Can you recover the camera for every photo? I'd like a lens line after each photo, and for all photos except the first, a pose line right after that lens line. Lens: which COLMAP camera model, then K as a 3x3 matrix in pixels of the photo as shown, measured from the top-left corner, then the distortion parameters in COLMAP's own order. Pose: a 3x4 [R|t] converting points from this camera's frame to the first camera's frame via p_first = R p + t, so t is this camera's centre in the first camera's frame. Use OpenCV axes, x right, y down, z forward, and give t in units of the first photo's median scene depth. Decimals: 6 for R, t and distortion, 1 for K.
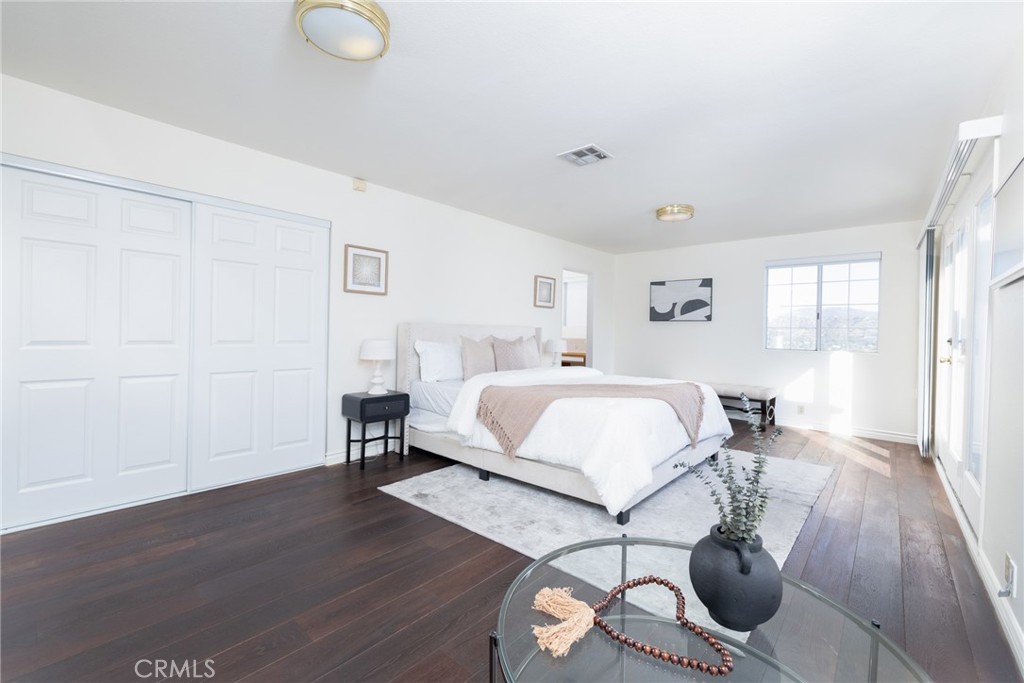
lens RADIAL K [[438.0, 0, 513.7], [0, 438.0, 330.7], [0, 0, 1]] dist [0.002341, 0.000454]
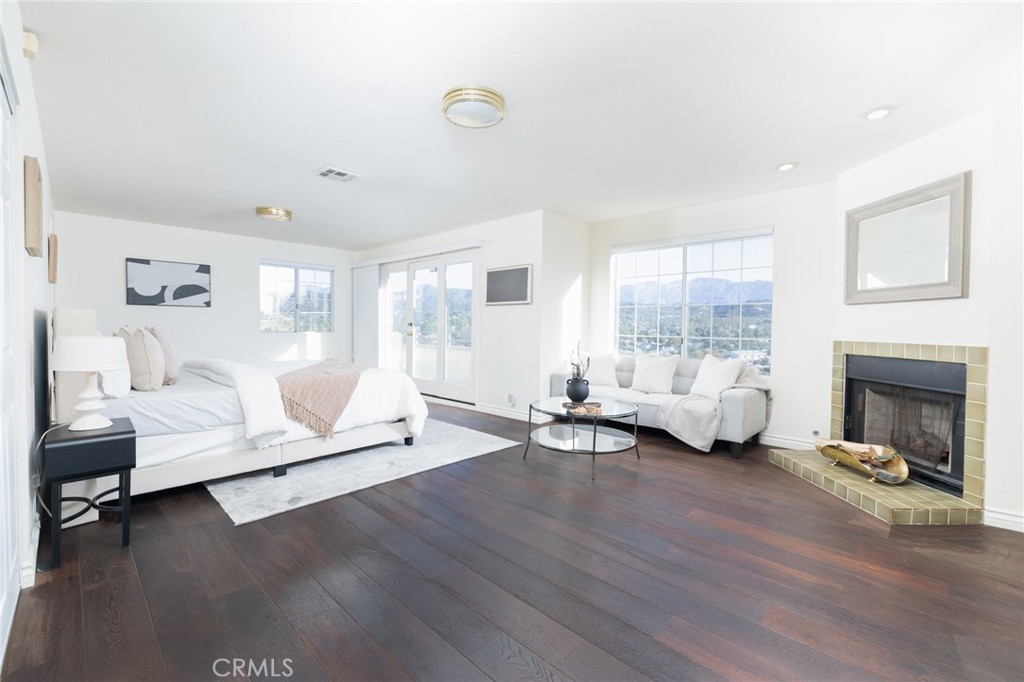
lens RADIAL K [[438.0, 0, 513.7], [0, 438.0, 330.2], [0, 0, 1]] dist [0.002341, 0.000454]
pose [[0.032693, -0.029659, 0.999025, -0.555281], [-0.014784, 0.999436, 0.030155, -0.009638], [-0.999356, -0.015755, 0.032236, 0.253930]]
